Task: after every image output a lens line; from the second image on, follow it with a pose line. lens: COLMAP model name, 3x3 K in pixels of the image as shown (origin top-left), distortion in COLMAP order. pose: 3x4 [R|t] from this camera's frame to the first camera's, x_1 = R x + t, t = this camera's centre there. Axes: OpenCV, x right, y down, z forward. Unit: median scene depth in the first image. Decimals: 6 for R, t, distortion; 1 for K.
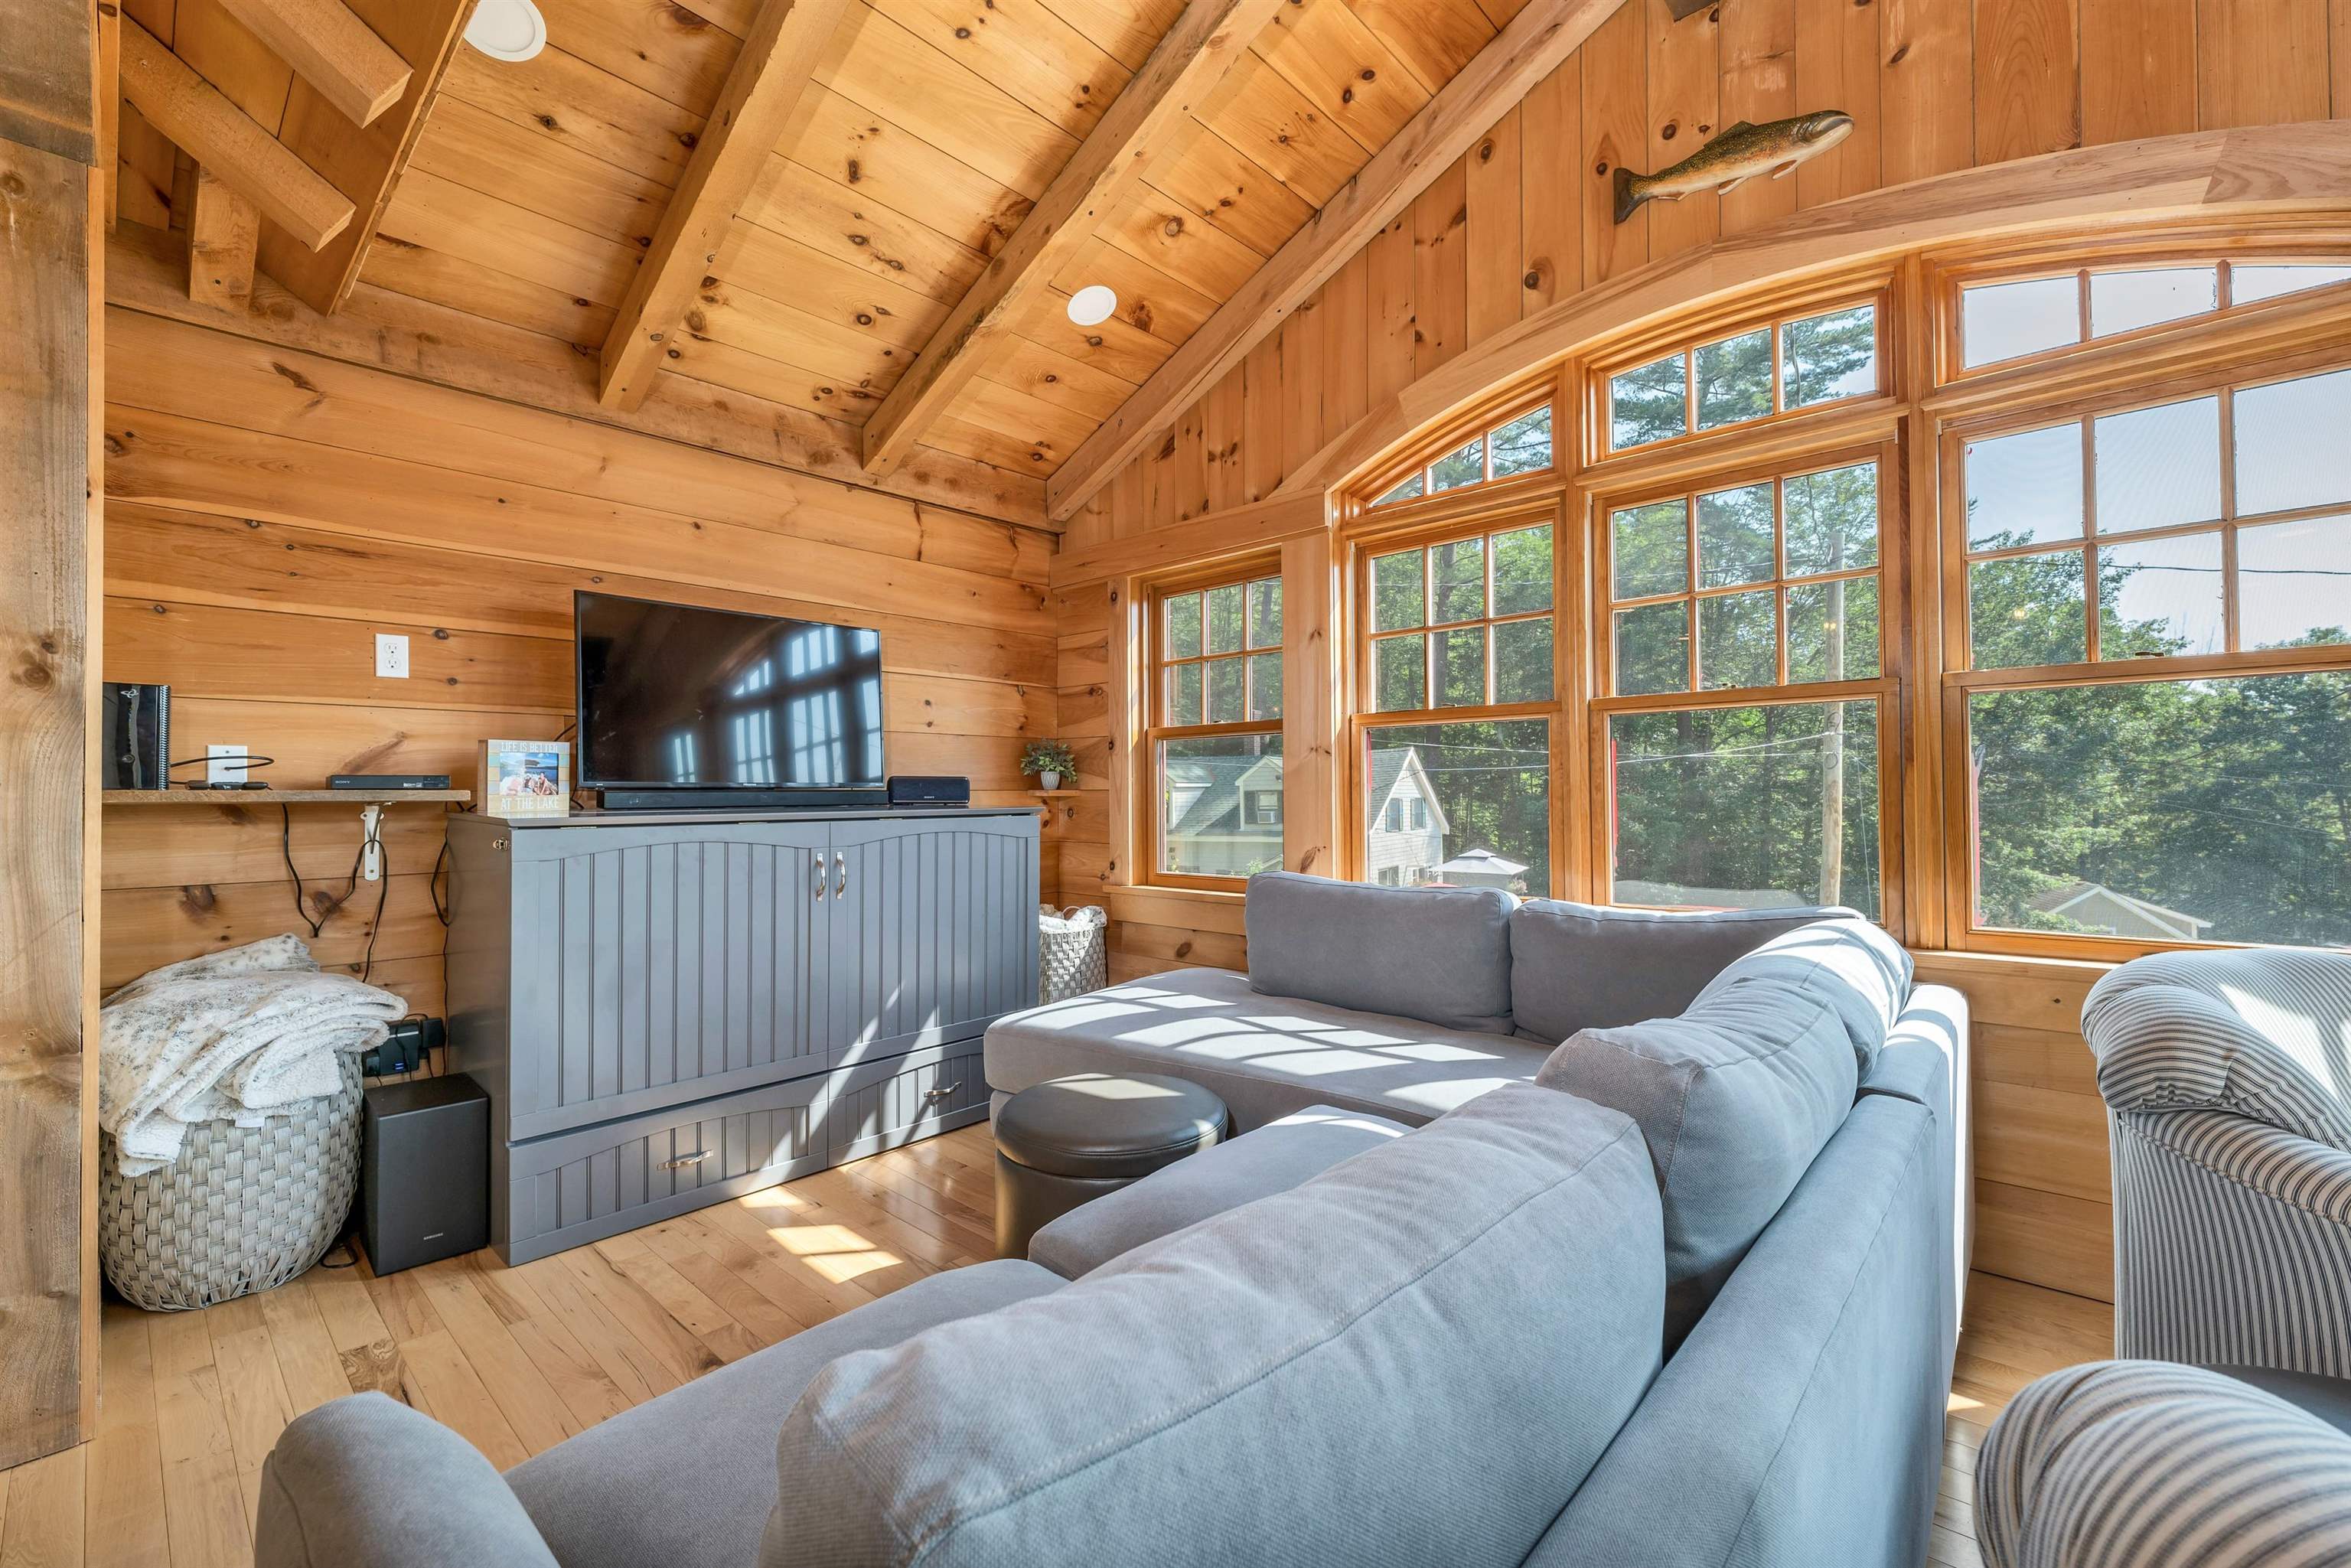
lens RADIAL K [[977.2, 0, 1175.5], [0, 977.2, 784.0], [0, 0, 1]] dist [-0.001130, 0.000114]
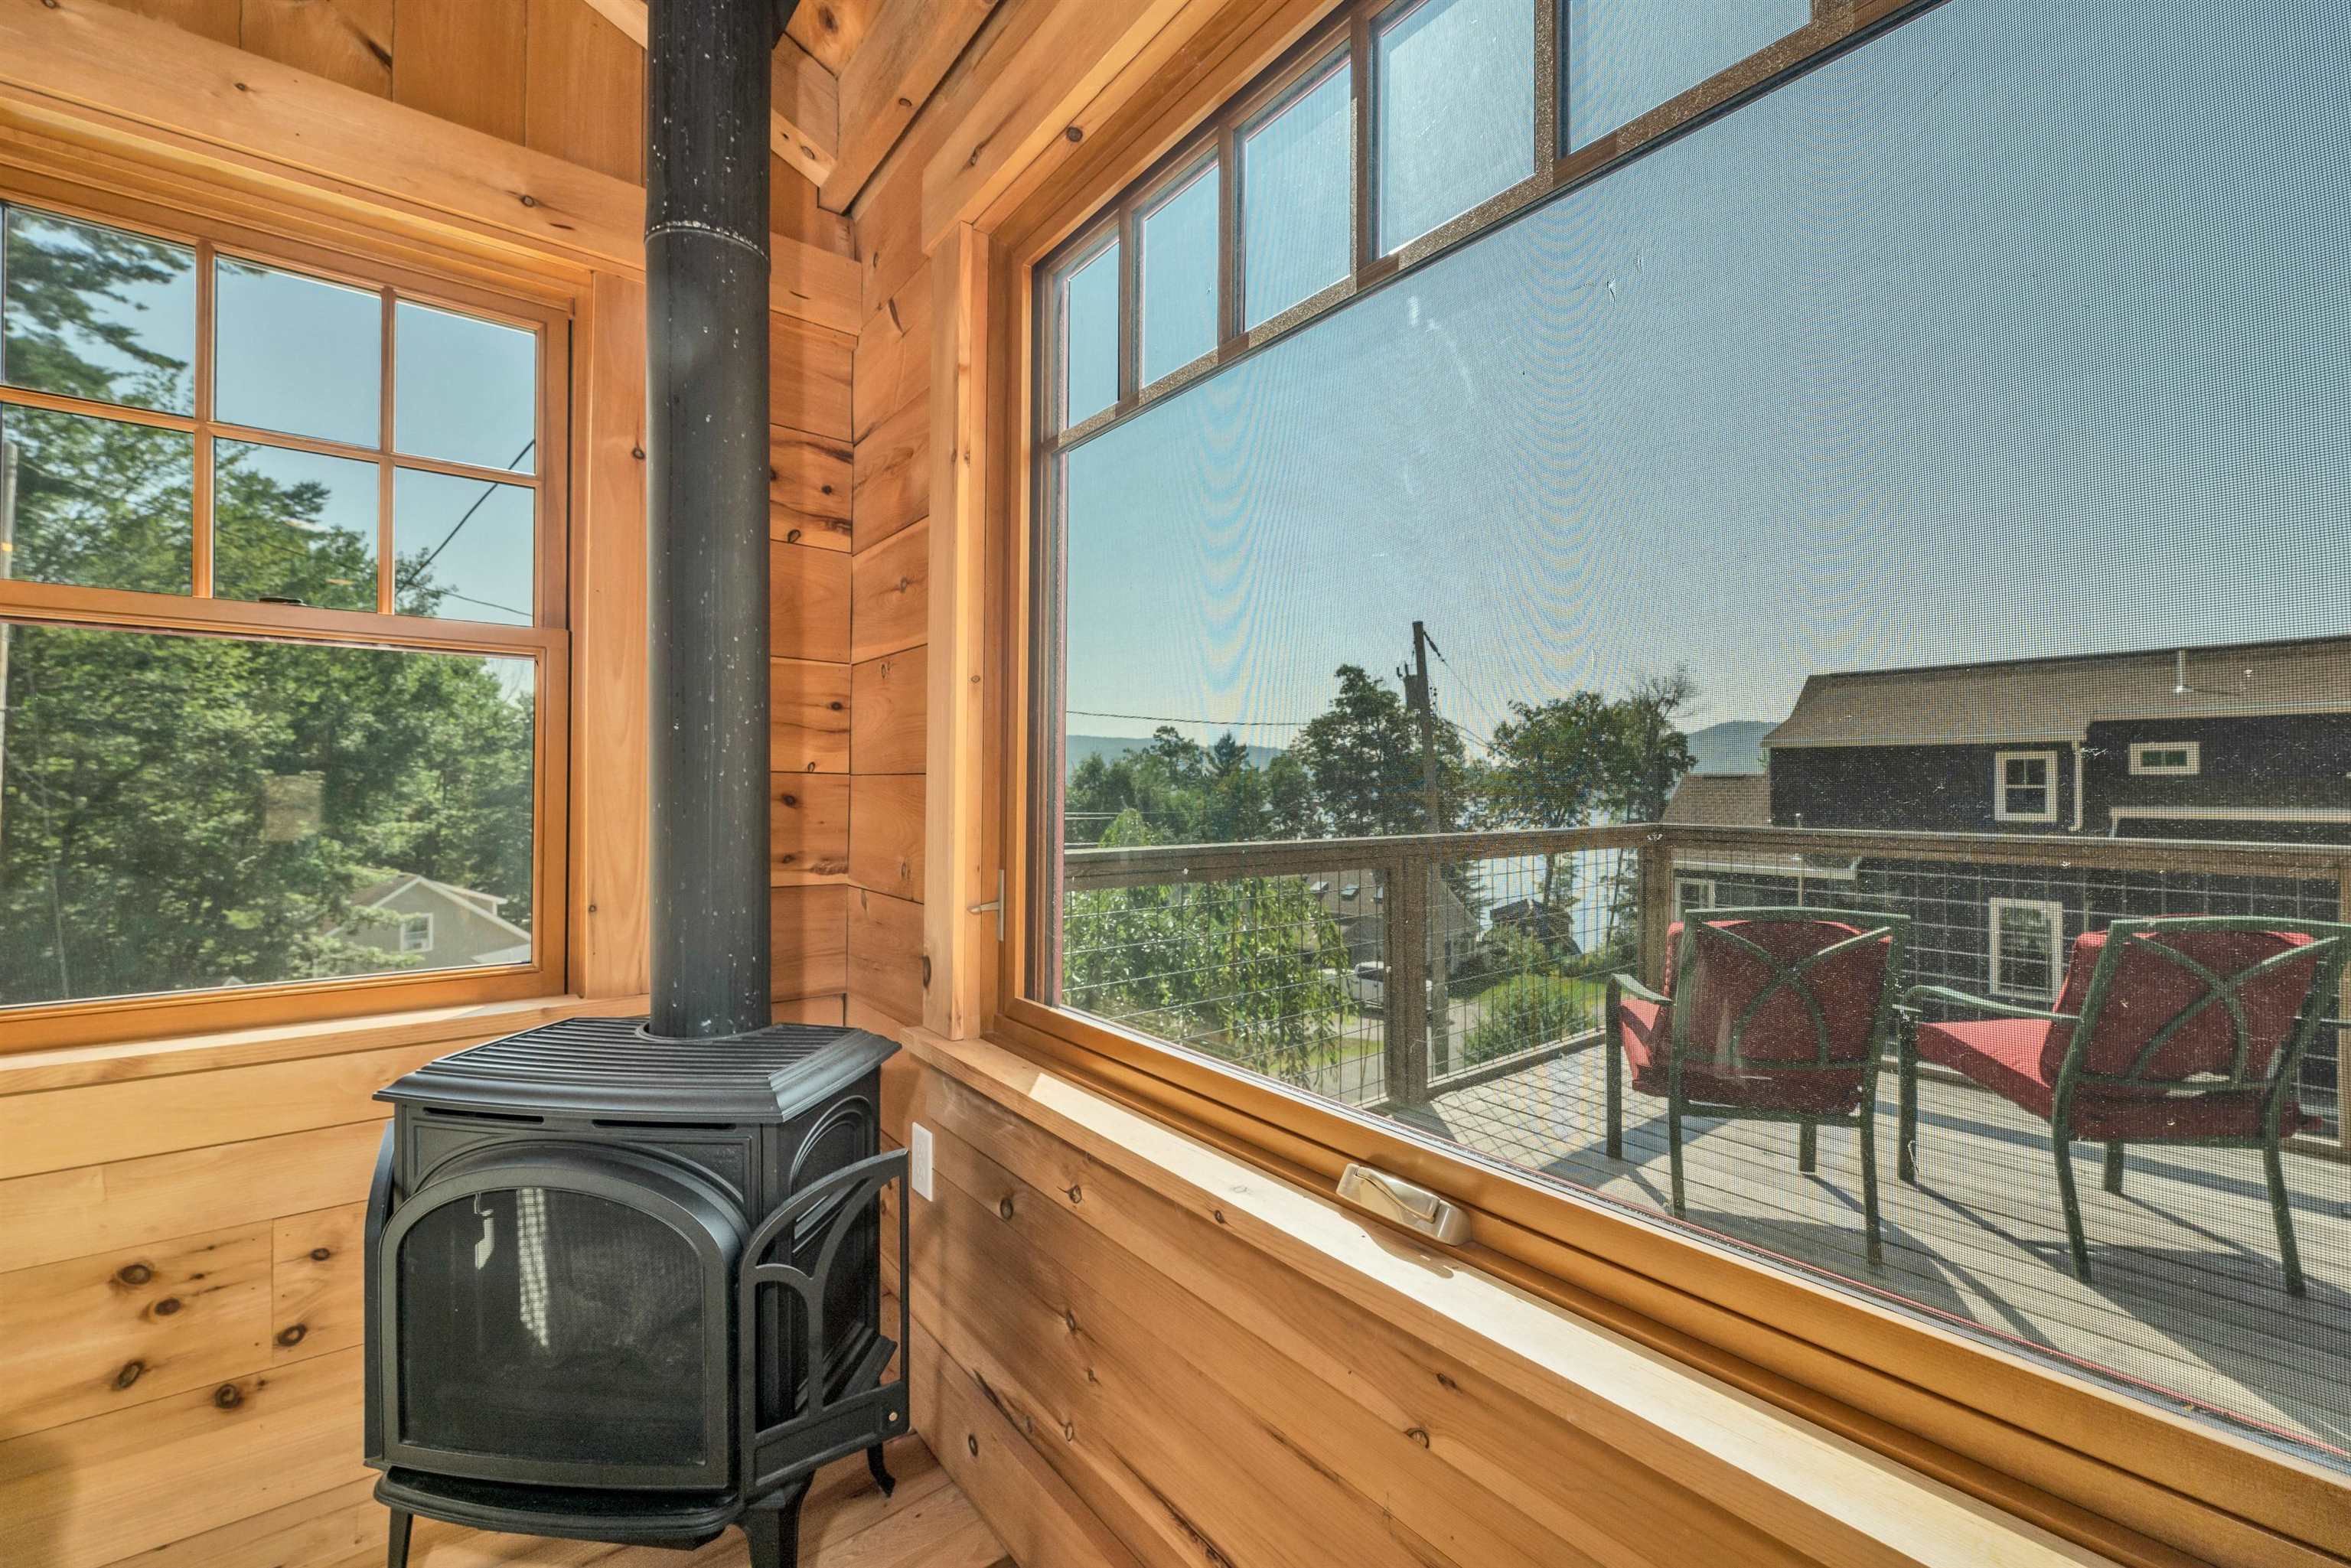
lens RADIAL K [[958.5, 0, 1171.1], [0, 958.5, 789.9], [0, 0, 1]] dist [0.001921, 0.000003]
pose [[0.173699, 0.006280, 0.984779, 0.410750], [-0.015481, 0.999874, -0.003645, -0.003322], [-0.984677, -0.014612, 0.173774, -0.058802]]
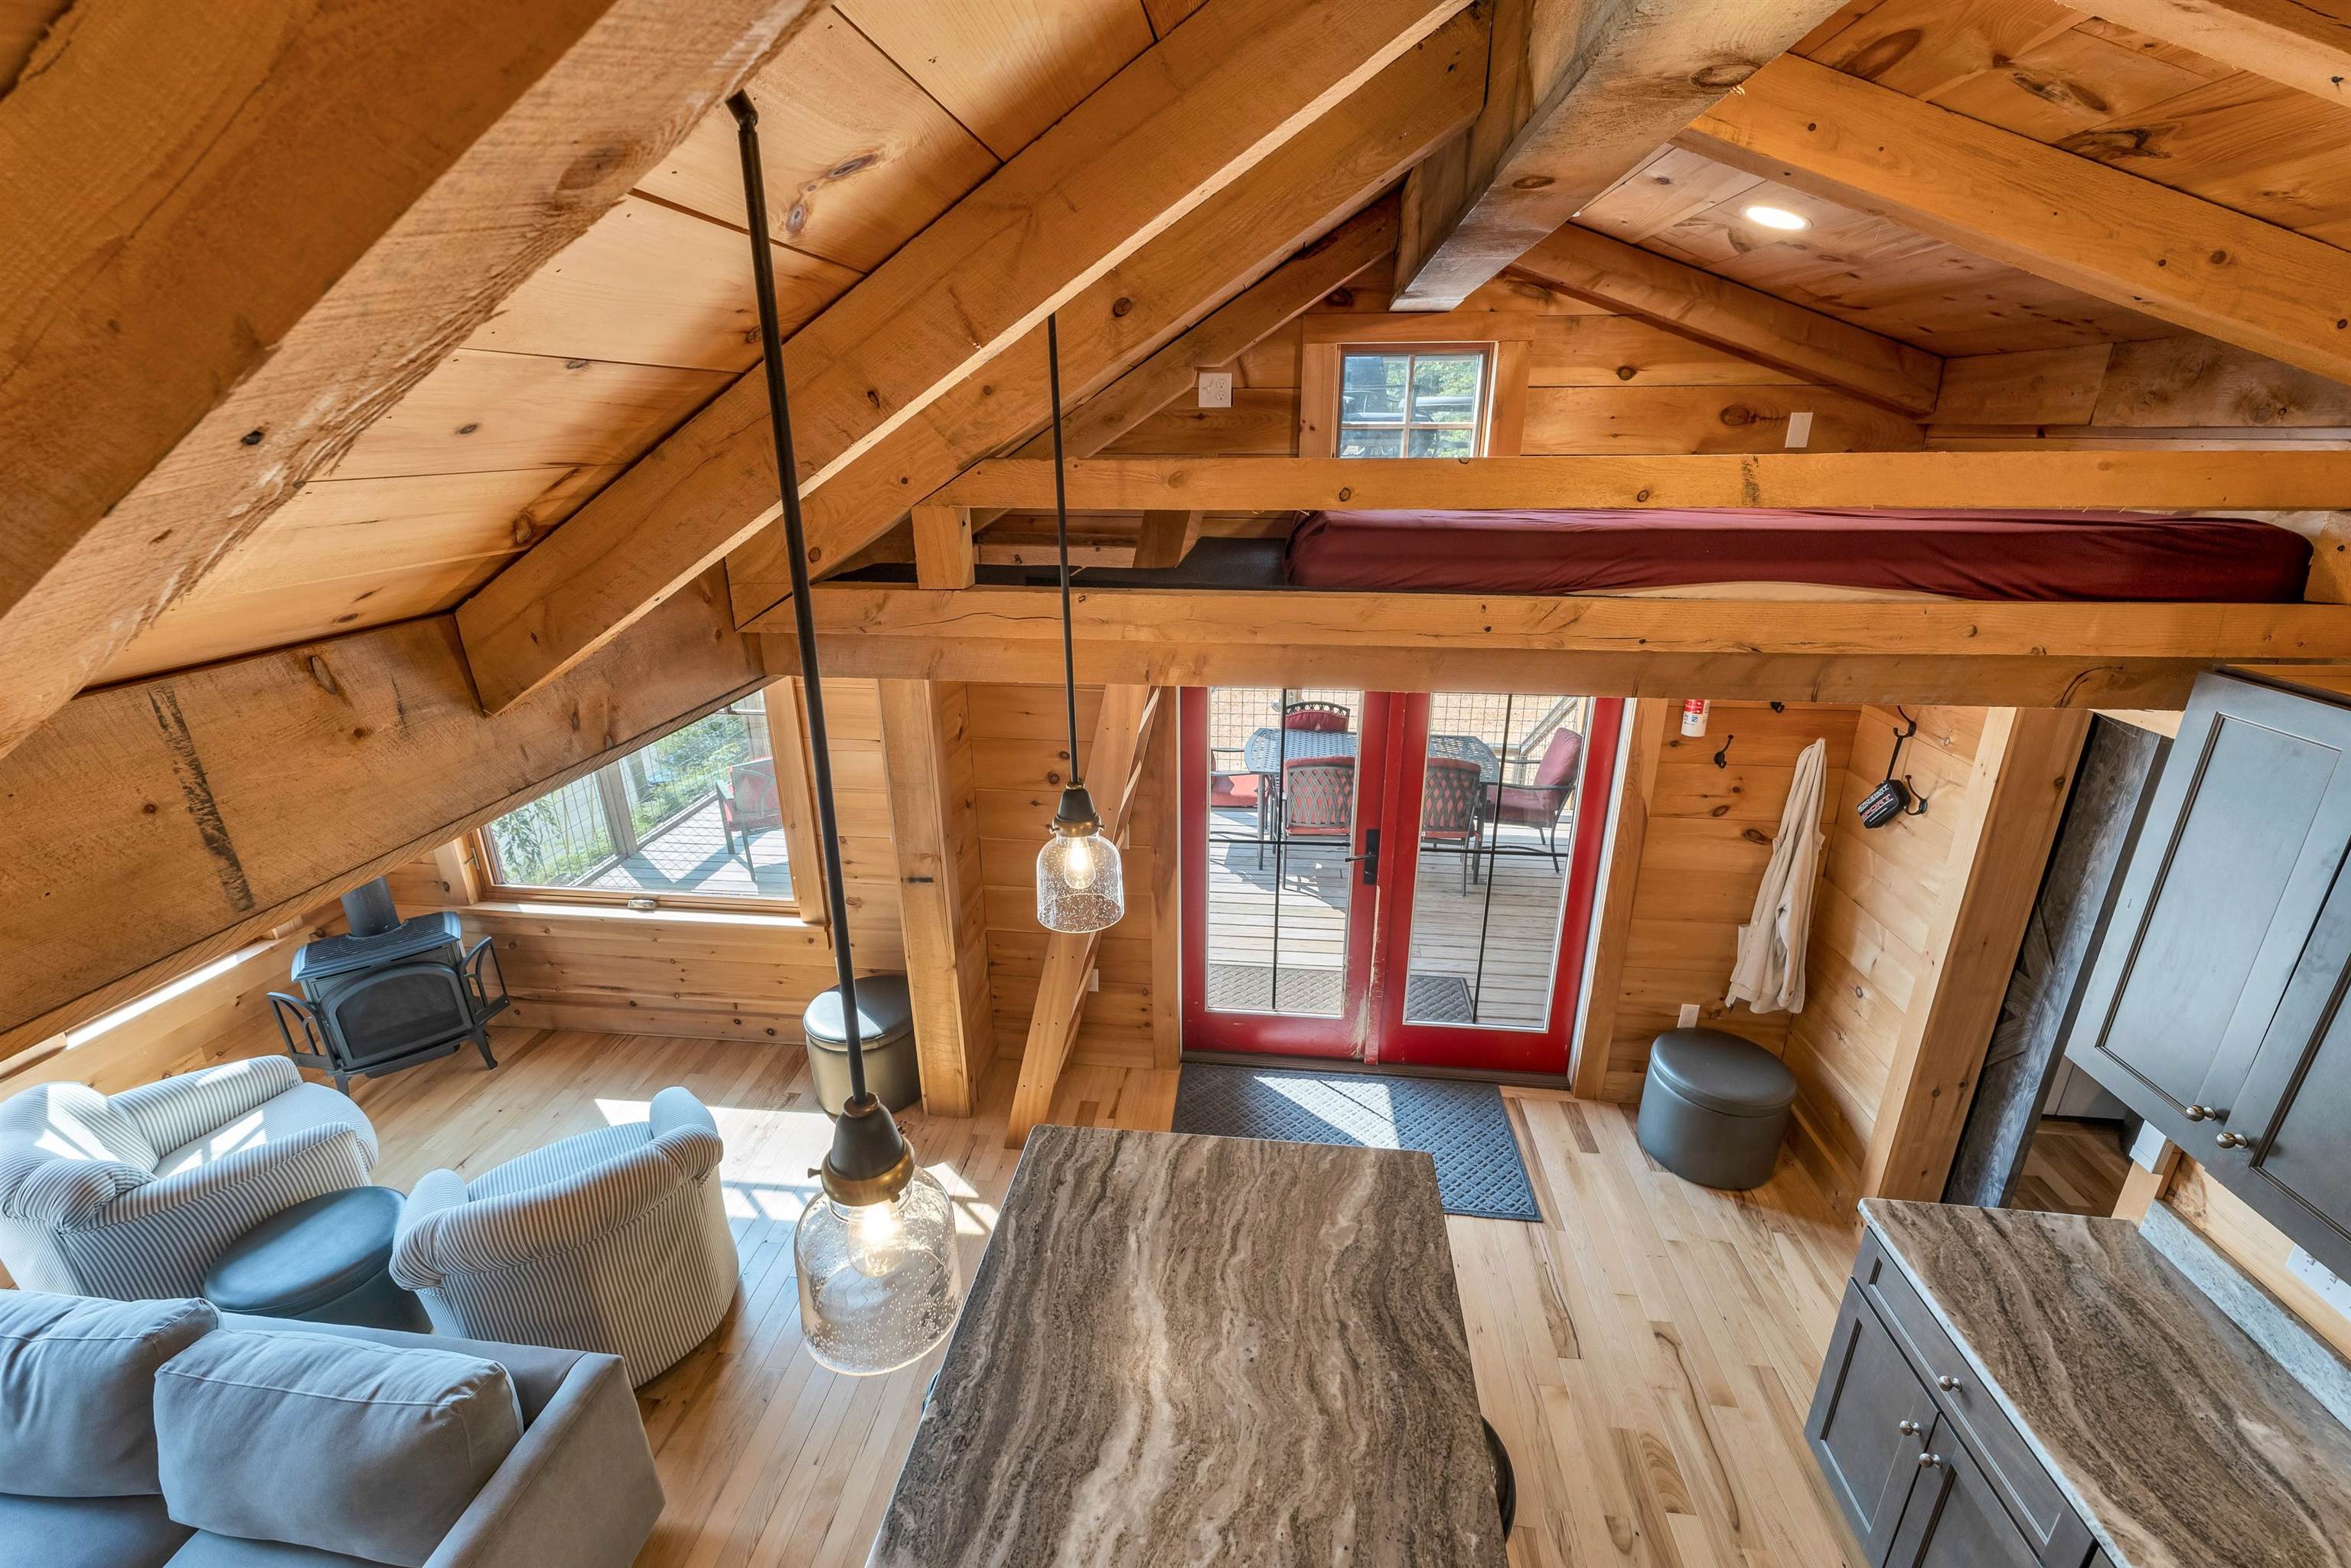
lens RADIAL K [[974.5, 0, 1174.4], [0, 974.5, 791.8], [0, 0, 1]] dist [0.001765, 0.000074]
pose [[-0.587503, -0.270625, 0.762629, -0.606576], [0.002134, 0.941901, 0.335884, -0.433810], [-0.809219, 0.198960, -0.552792, 0.030819]]
